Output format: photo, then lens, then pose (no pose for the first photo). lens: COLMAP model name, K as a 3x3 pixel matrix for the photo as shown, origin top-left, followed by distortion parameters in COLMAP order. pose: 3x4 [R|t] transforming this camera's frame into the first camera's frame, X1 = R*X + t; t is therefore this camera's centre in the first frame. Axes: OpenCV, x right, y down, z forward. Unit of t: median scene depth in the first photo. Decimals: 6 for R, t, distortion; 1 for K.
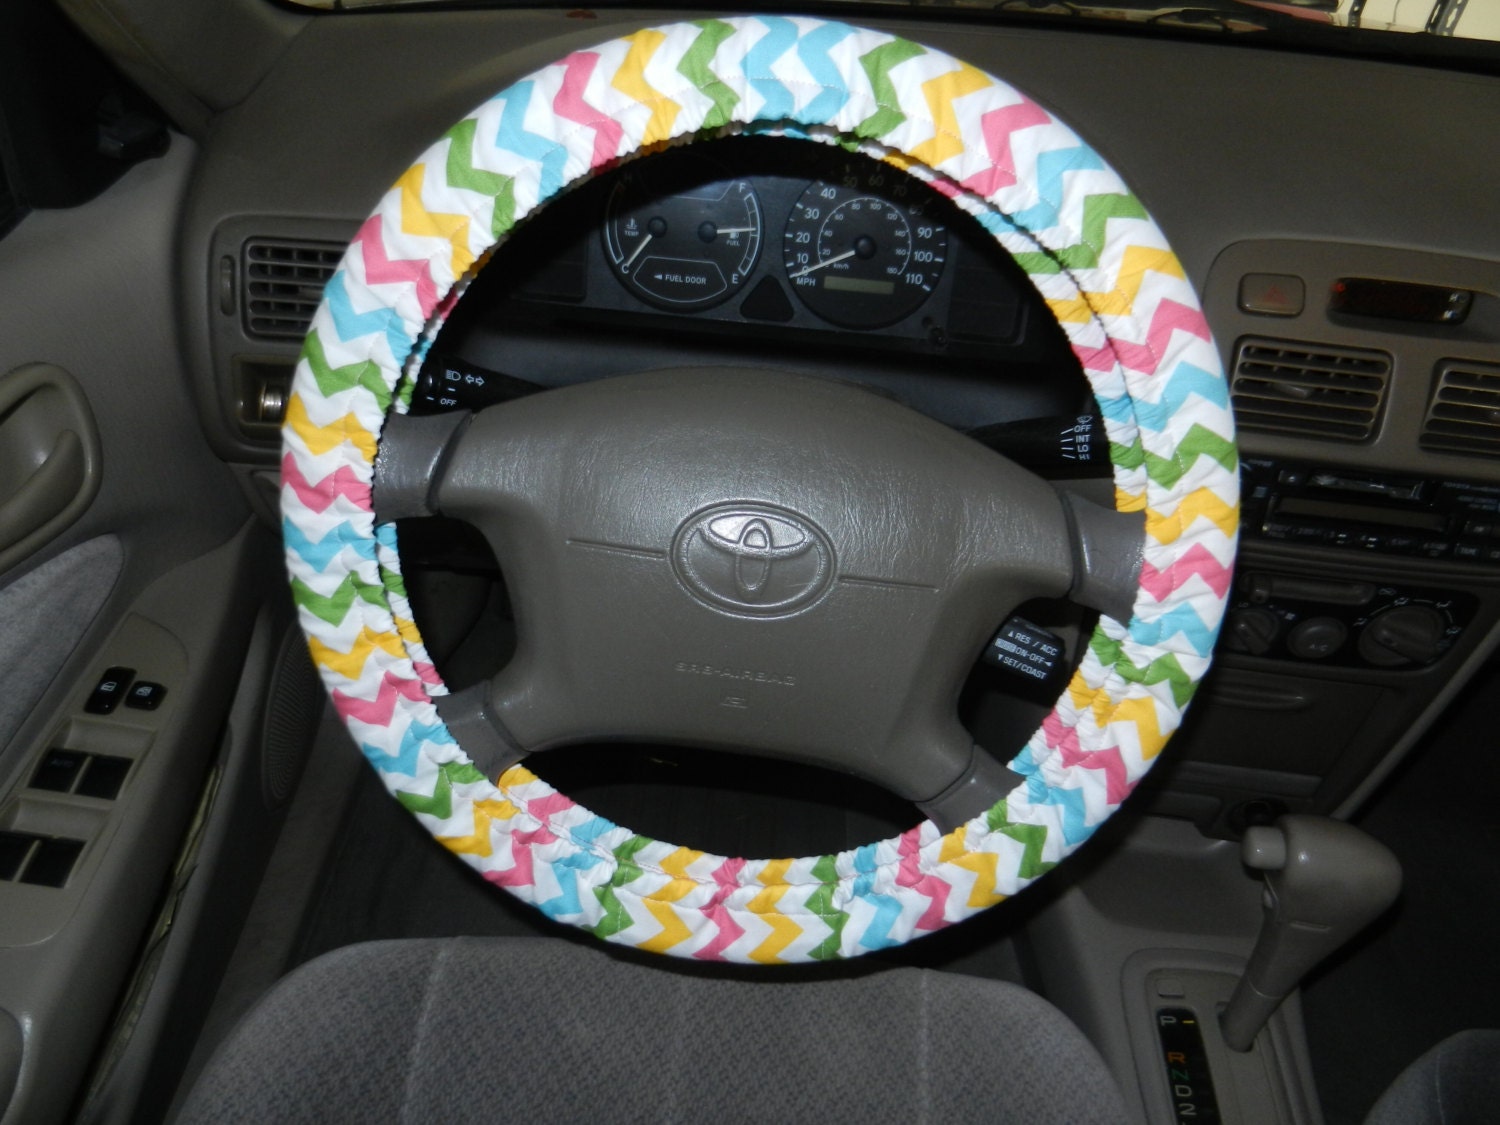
lens RADIAL K [[1124.4, 0, 756.9], [0, 1124.4, 563.8], [0, 0, 1]] dist [0.023555, -0.008183]
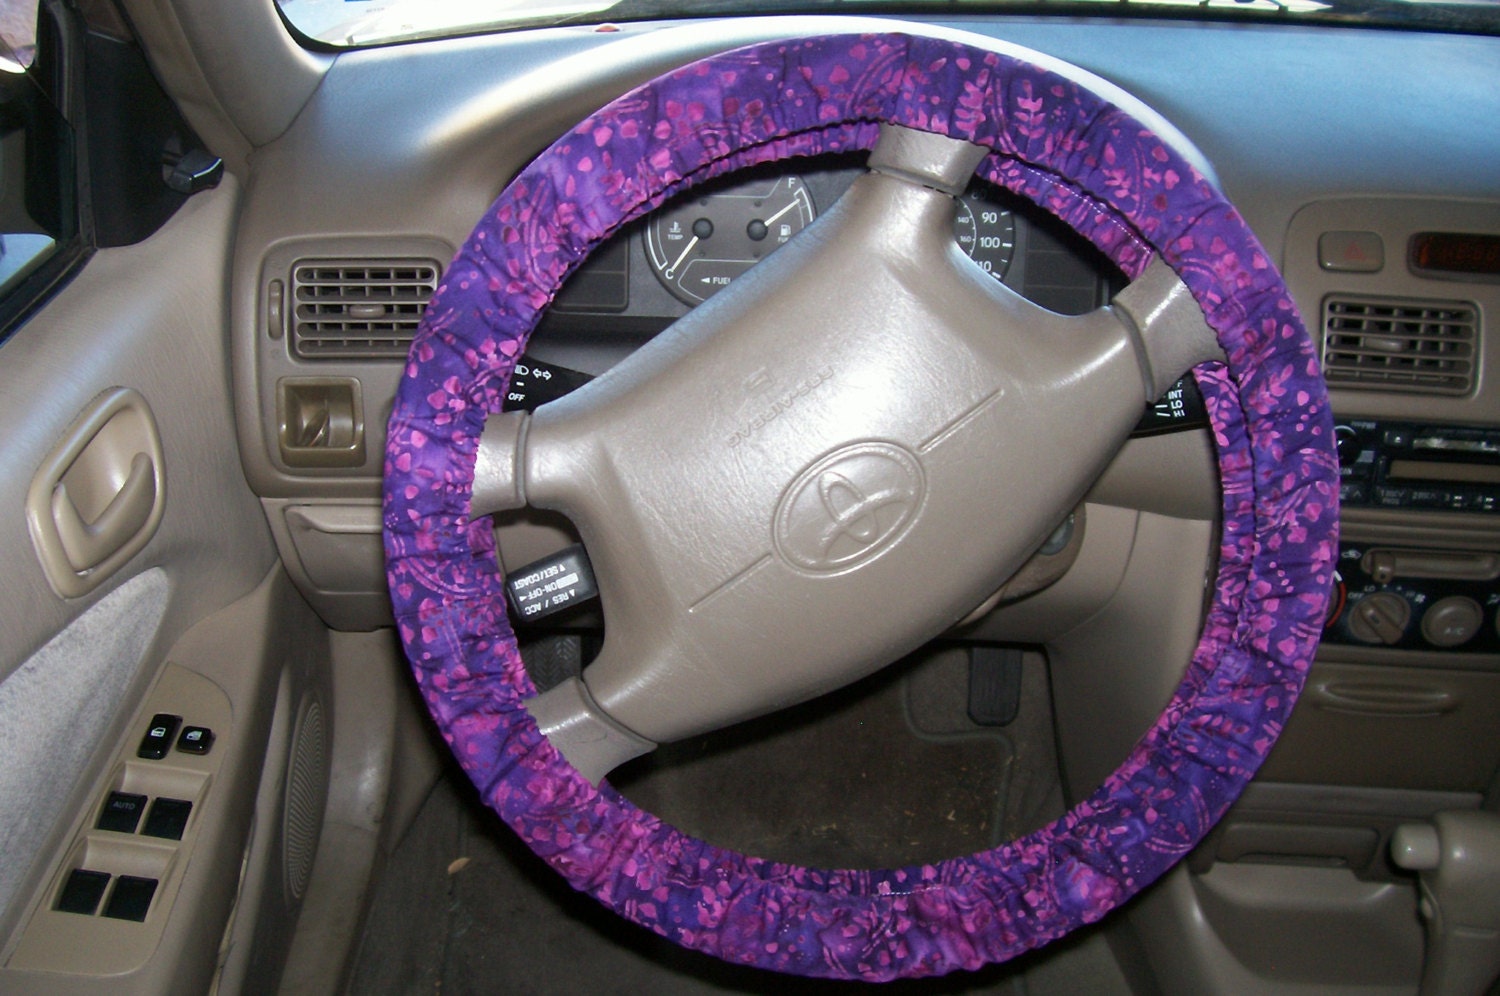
lens RADIAL K [[1487.2, 0, 734.9], [0, 1487.2, 471.2], [0, 0, 1]] dist [-0.120821, 0.000000]
pose [[0.997980, -0.059142, -0.023201, -0.047082], [0.054432, 0.984317, -0.167803, 0.110992], [0.032761, 0.166201, 0.985548, -0.185080]]
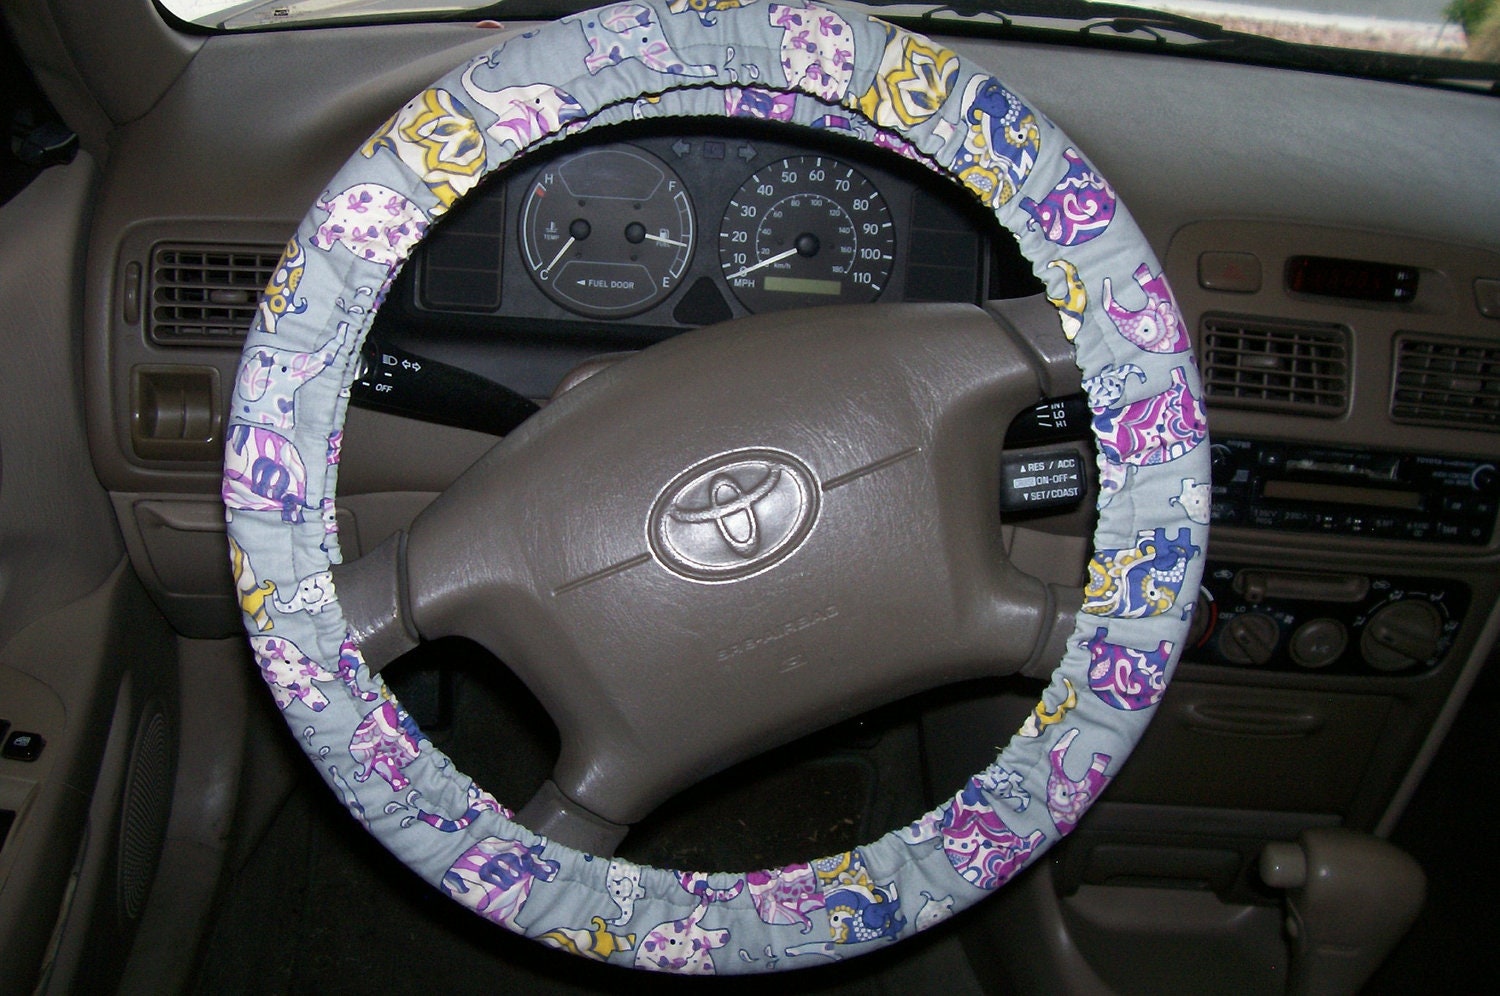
lens RADIAL K [[1487.2, 0, 741.0], [0, 1487.2, 472.7], [0, 0, 1]] dist [-0.120821, 0.000000]
pose [[0.996525, -0.034216, 0.075937, -0.058562], [0.047659, 0.981962, -0.182972, 0.125424], [-0.068307, 0.185955, 0.980181, -0.156052]]
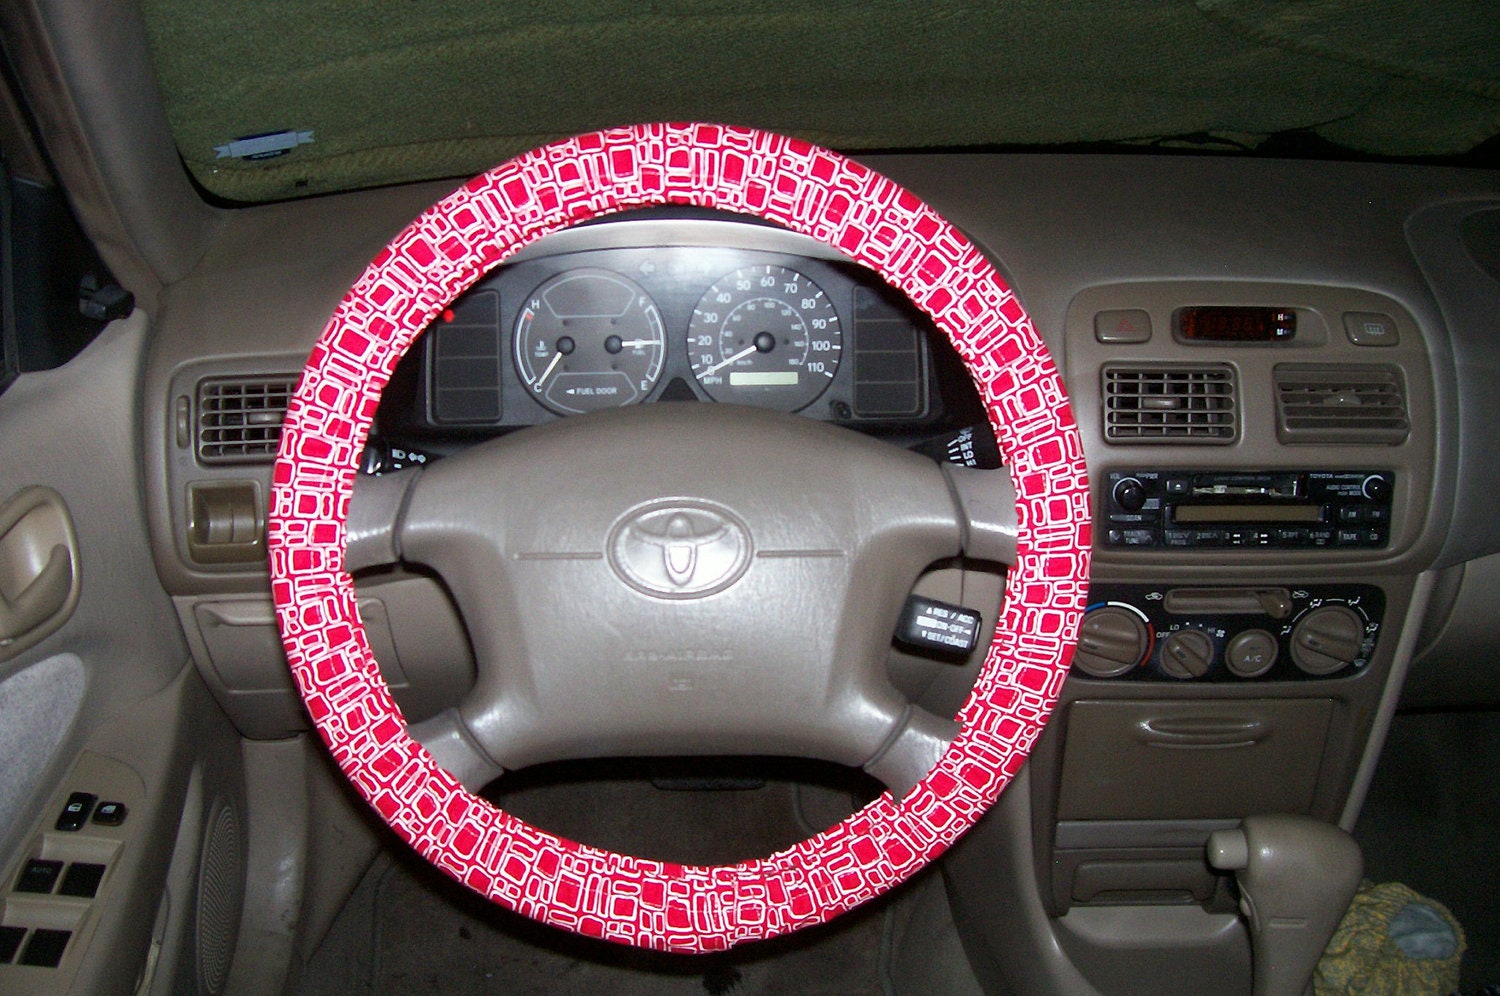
lens RADIAL K [[1487.2, 0, 739.7], [0, 1487.2, 465.8], [0, 0, 1]] dist [-0.120821, 0.000000]
pose [[0.993275, -0.107956, 0.041847, 0.002320], [0.115467, 0.950255, -0.289280, 0.235748], [-0.008536, 0.292167, 0.956329, -0.305452]]
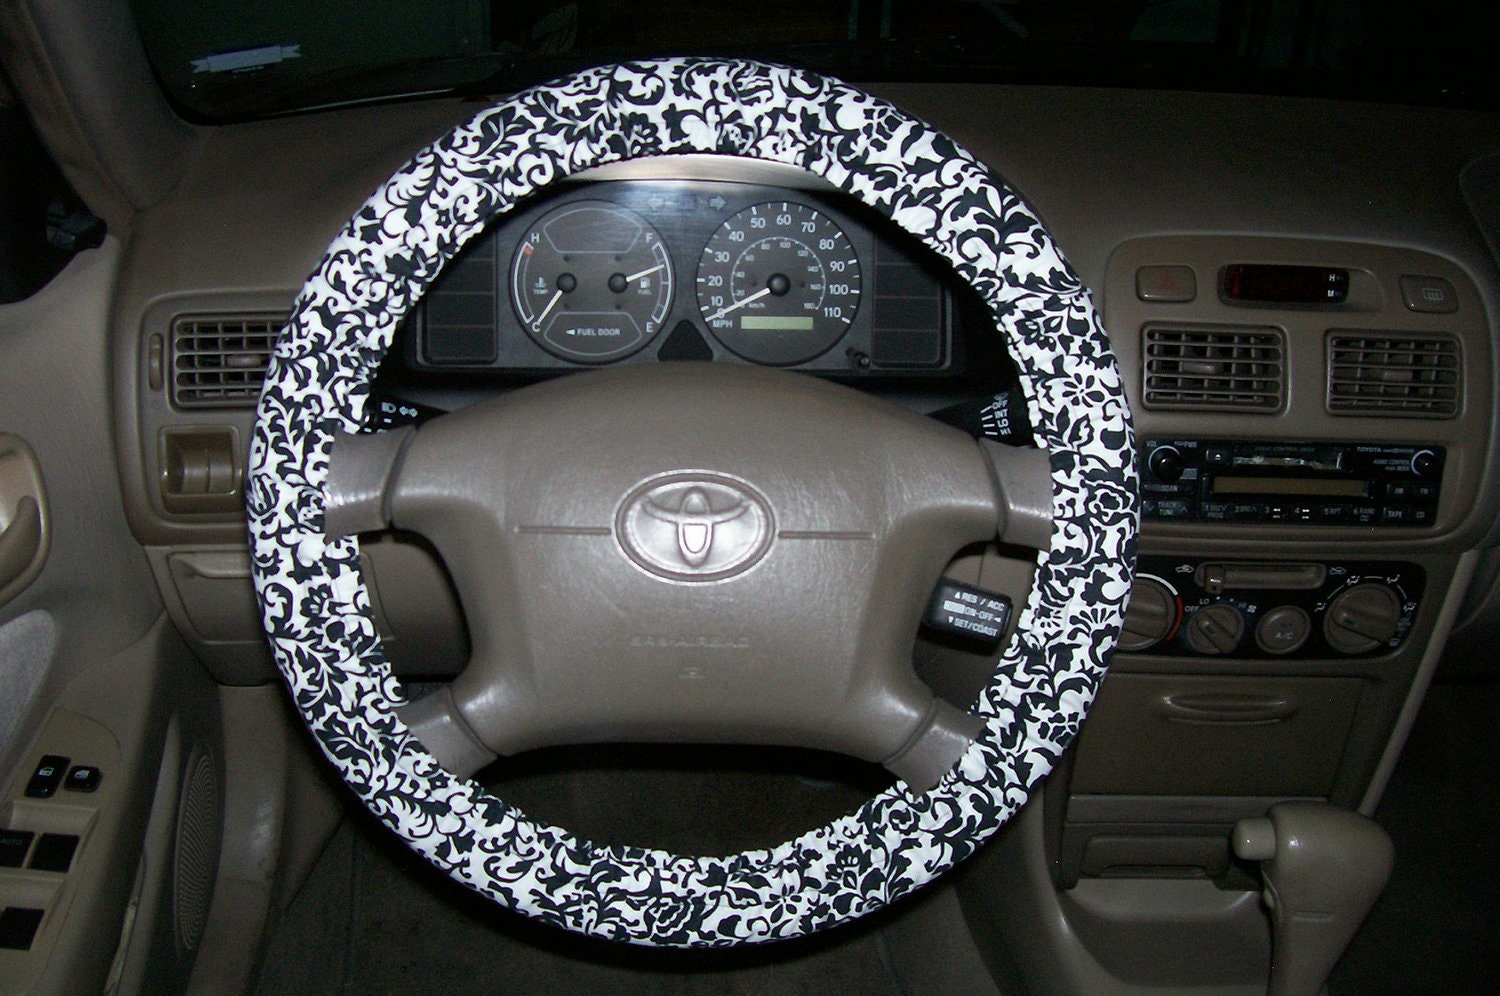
lens RADIAL K [[1487.2, 0, 736.2], [0, 1487.2, 472.0], [0, 0, 1]] dist [-0.120821, 0.000000]
pose [[0.995186, -0.086929, 0.045250, -0.014962], [0.094854, 0.970476, -0.221765, 0.169234], [-0.024636, 0.224990, 0.974050, -0.238648]]
